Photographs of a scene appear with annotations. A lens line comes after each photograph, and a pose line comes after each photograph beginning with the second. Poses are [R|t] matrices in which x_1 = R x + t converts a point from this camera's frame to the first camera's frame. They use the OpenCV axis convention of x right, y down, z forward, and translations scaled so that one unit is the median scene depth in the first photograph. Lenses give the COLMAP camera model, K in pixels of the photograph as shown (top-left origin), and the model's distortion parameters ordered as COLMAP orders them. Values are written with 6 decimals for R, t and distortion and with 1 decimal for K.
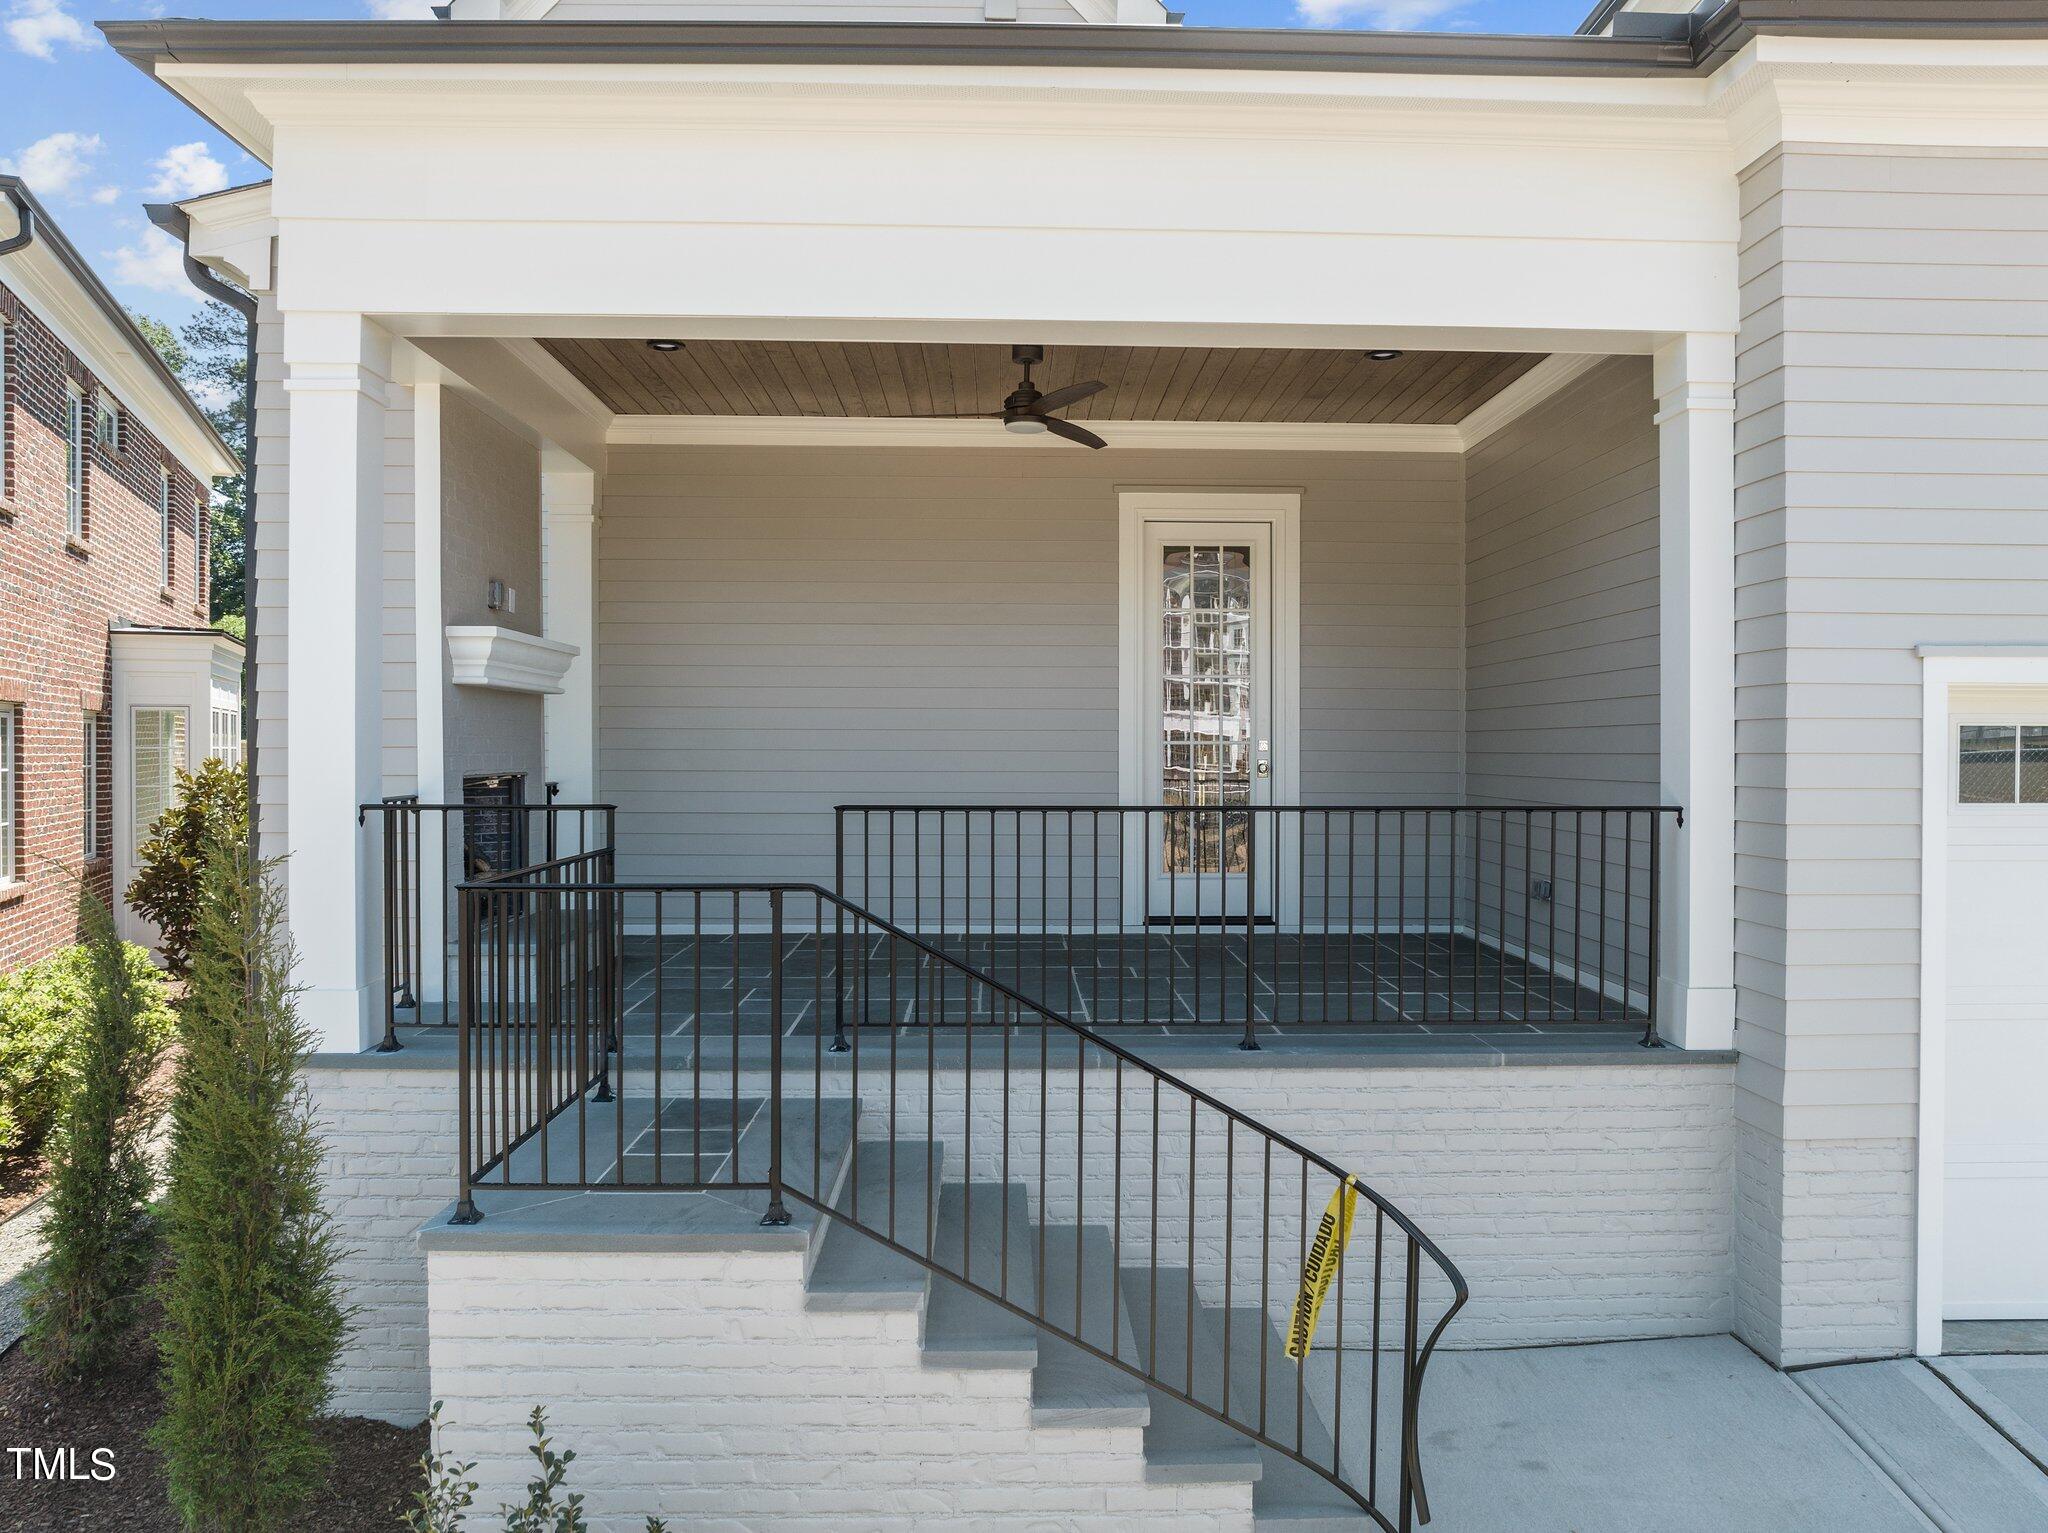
lens RADIAL K [[1445.0, 0, 1021.3], [0, 1445.0, 725.4], [0, 0, 1]] dist [-0.035246, -0.001771]
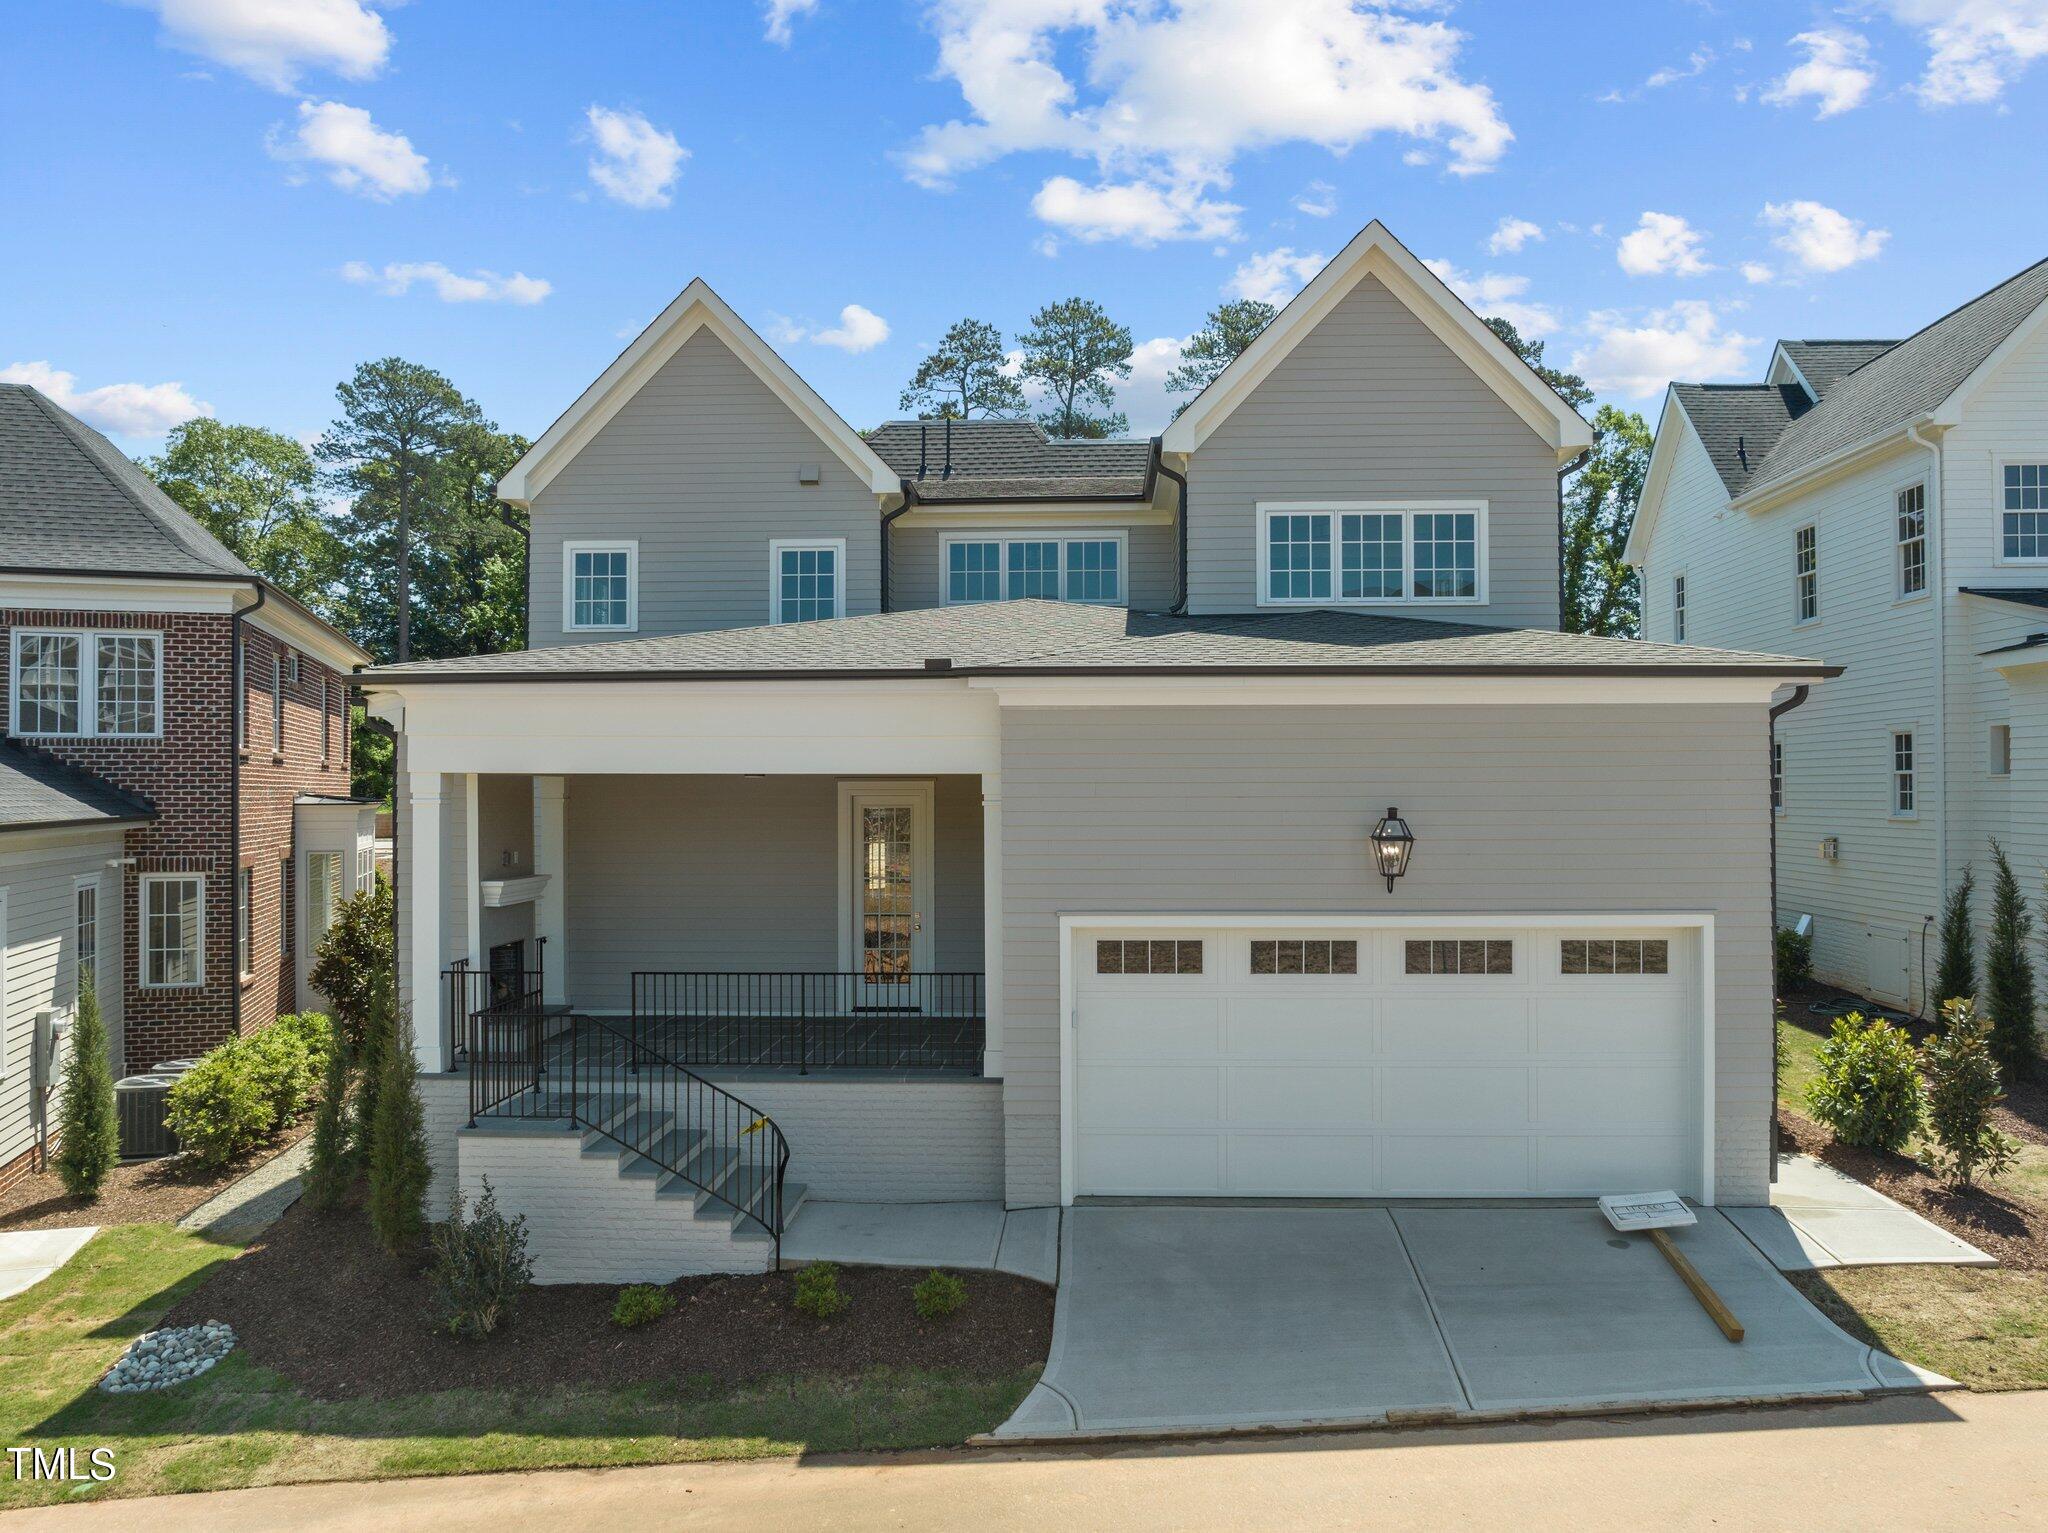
lens RADIAL K [[1446.5, 0, 1031.3], [0, 1446.5, 714.7], [0, 0, 1]] dist [-0.026518, -0.035719]
pose [[0.998215, -0.008575, -0.059104, 0.687327], [0.006551, 0.999388, -0.034353, -0.288568], [0.059363, 0.033905, 0.997661, -1.390529]]
